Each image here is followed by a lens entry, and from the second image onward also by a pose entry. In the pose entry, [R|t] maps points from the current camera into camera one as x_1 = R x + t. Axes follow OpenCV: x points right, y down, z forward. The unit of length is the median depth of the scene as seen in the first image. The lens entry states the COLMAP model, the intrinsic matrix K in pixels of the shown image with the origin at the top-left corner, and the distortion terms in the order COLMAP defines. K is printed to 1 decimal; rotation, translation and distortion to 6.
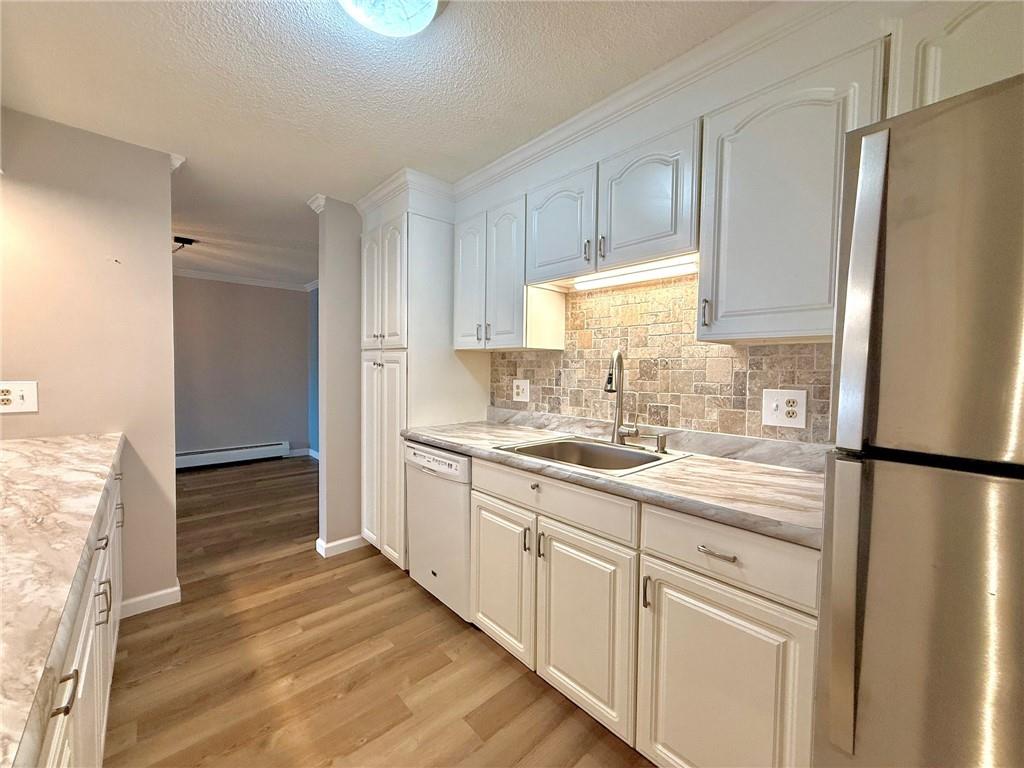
lens RADIAL K [[407.4, 0, 509.1], [0, 407.4, 383.4], [0, 0, 1]] dist [0.000141, 0.000168]
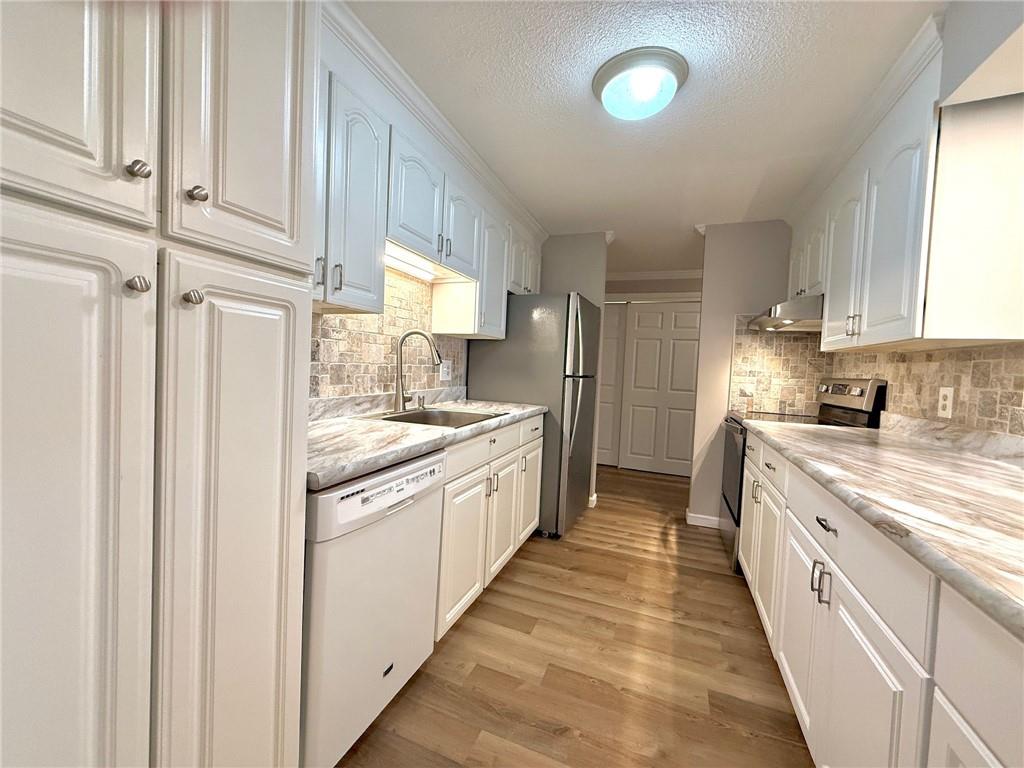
lens RADIAL K [[407.4, 0, 508.6], [0, 407.4, 383.5], [0, 0, 1]] dist [0.000141, 0.000168]
pose [[-0.441104, -0.070697, 0.894667, -0.810506], [-0.014372, 0.997321, 0.071723, -0.012462], [-0.897341, 0.018779, -0.440938, 1.138087]]
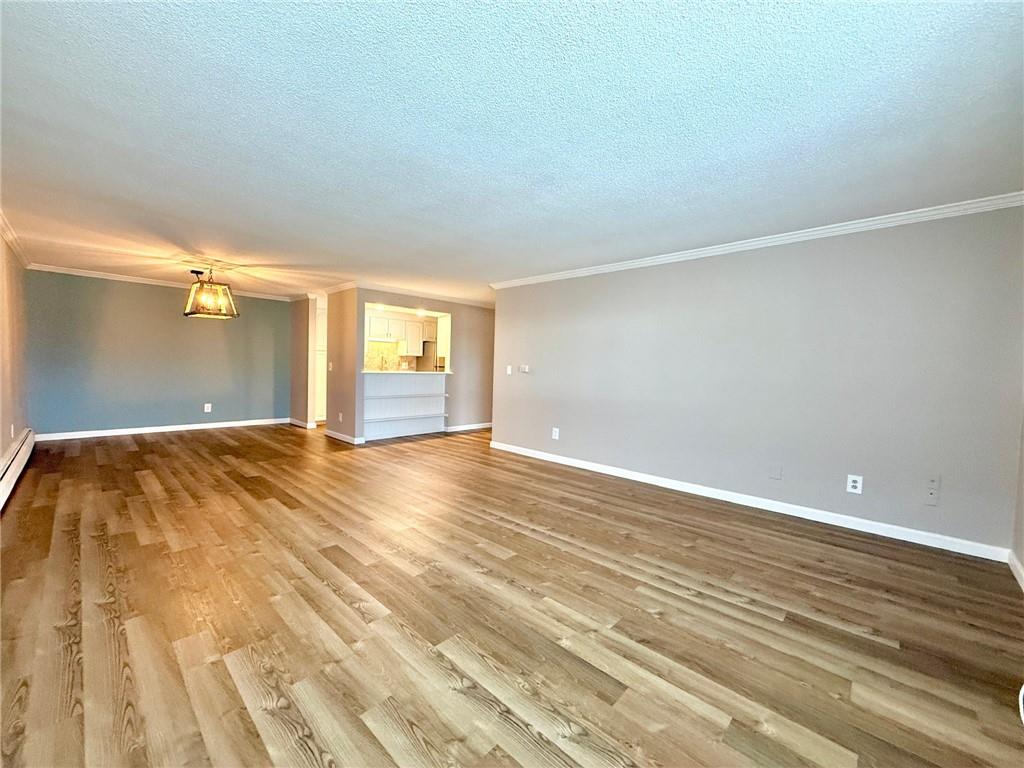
lens RADIAL K [[407.4, 0, 513.2], [0, 407.4, 384.2], [0, 0, 1]] dist [0.000141, 0.000168]
pose [[-0.081594, -0.061585, 0.994761, -4.238137], [0.007490, 0.998023, 0.062401, -0.023023], [-0.996638, 0.012542, -0.080971, -0.121226]]
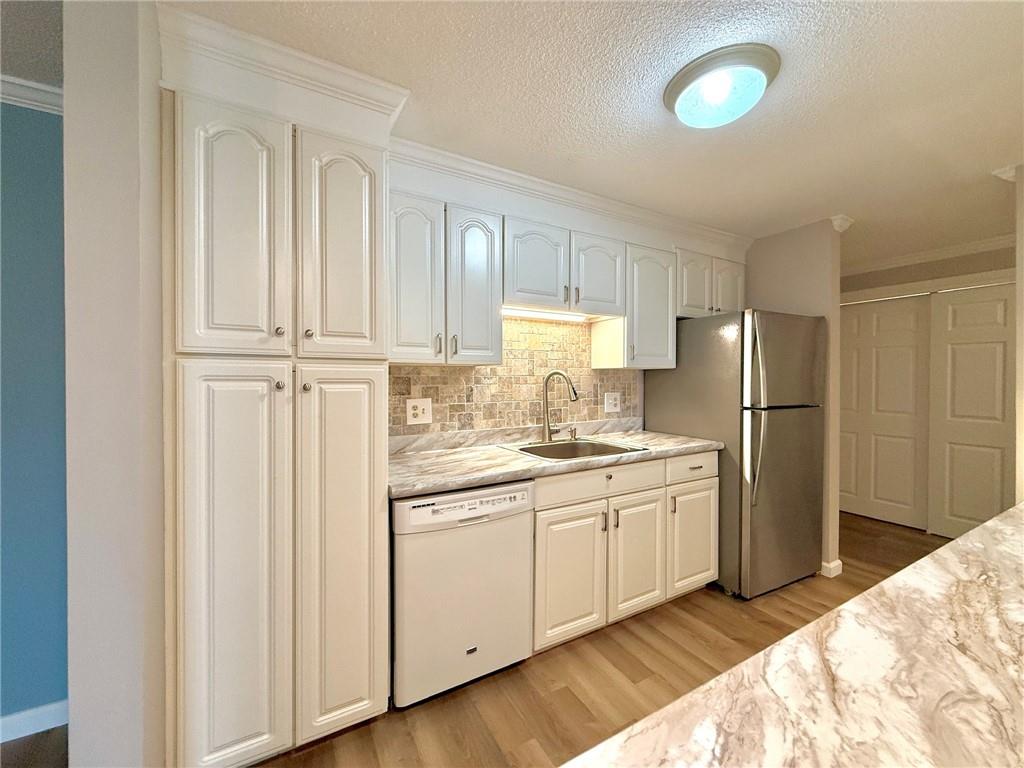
lens RADIAL K [[407.4, 0, 508.9], [0, 407.4, 382.9], [0, 0, 1]] dist [0.000141, 0.000168]
pose [[0.221205, -0.024046, 0.974931, -0.950399], [0.042337, 0.998990, 0.015034, -0.058804], [-0.974308, 0.037950, 0.222000, 0.762773]]
